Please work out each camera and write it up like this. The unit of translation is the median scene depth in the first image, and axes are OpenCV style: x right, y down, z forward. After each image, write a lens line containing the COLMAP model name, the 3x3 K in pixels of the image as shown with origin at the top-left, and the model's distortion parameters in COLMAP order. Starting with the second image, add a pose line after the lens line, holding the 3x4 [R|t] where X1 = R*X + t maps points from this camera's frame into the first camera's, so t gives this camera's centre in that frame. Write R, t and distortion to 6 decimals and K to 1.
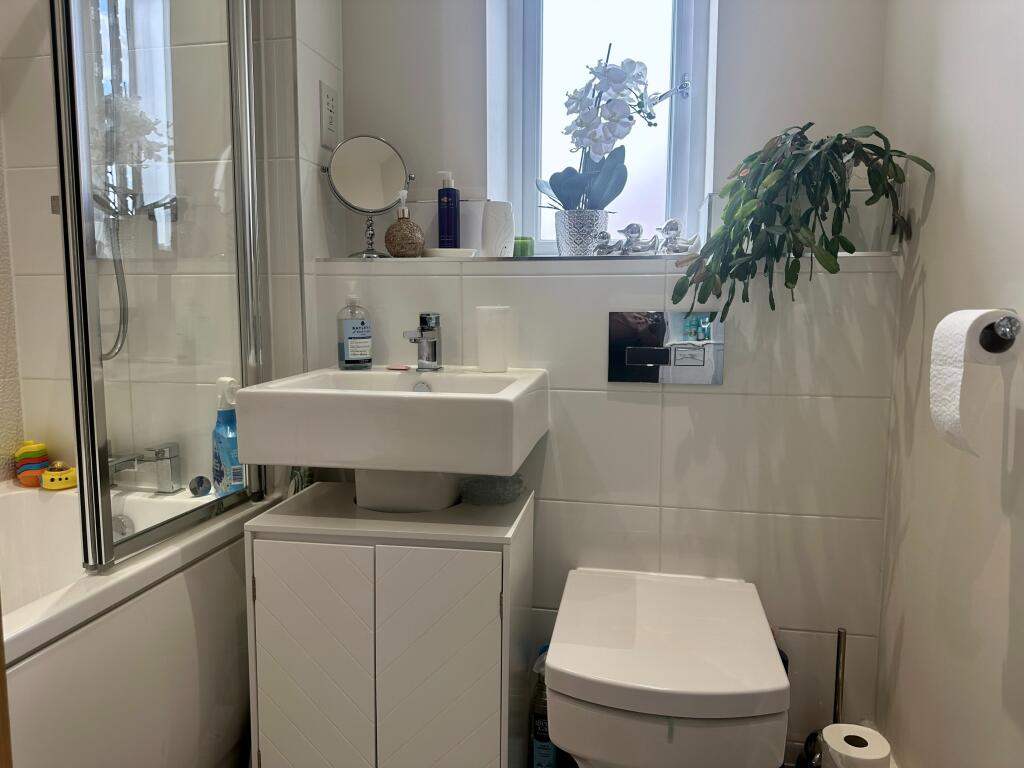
lens RADIAL K [[718.3, 0, 512.0], [0, 718.3, 384.0], [0, 0, 1]] dist [0.113018, -0.191258]
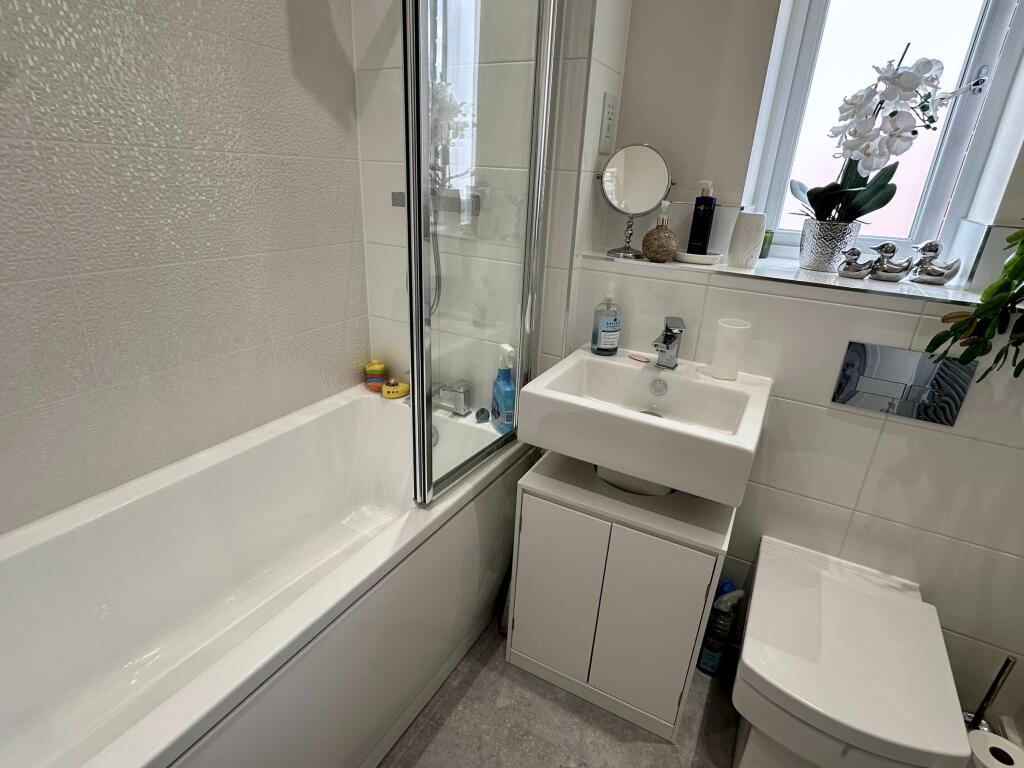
lens RADIAL K [[522.3, 0, 512.0], [0, 522.3, 384.0], [0, 0, 1]] dist [-0.002536, -0.000275]
pose [[0.948309, 0.156738, -0.275940, -0.104750], [-0.078530, 0.958377, 0.274493, -0.192063], [0.307478, -0.238635, 0.921146, 0.107187]]
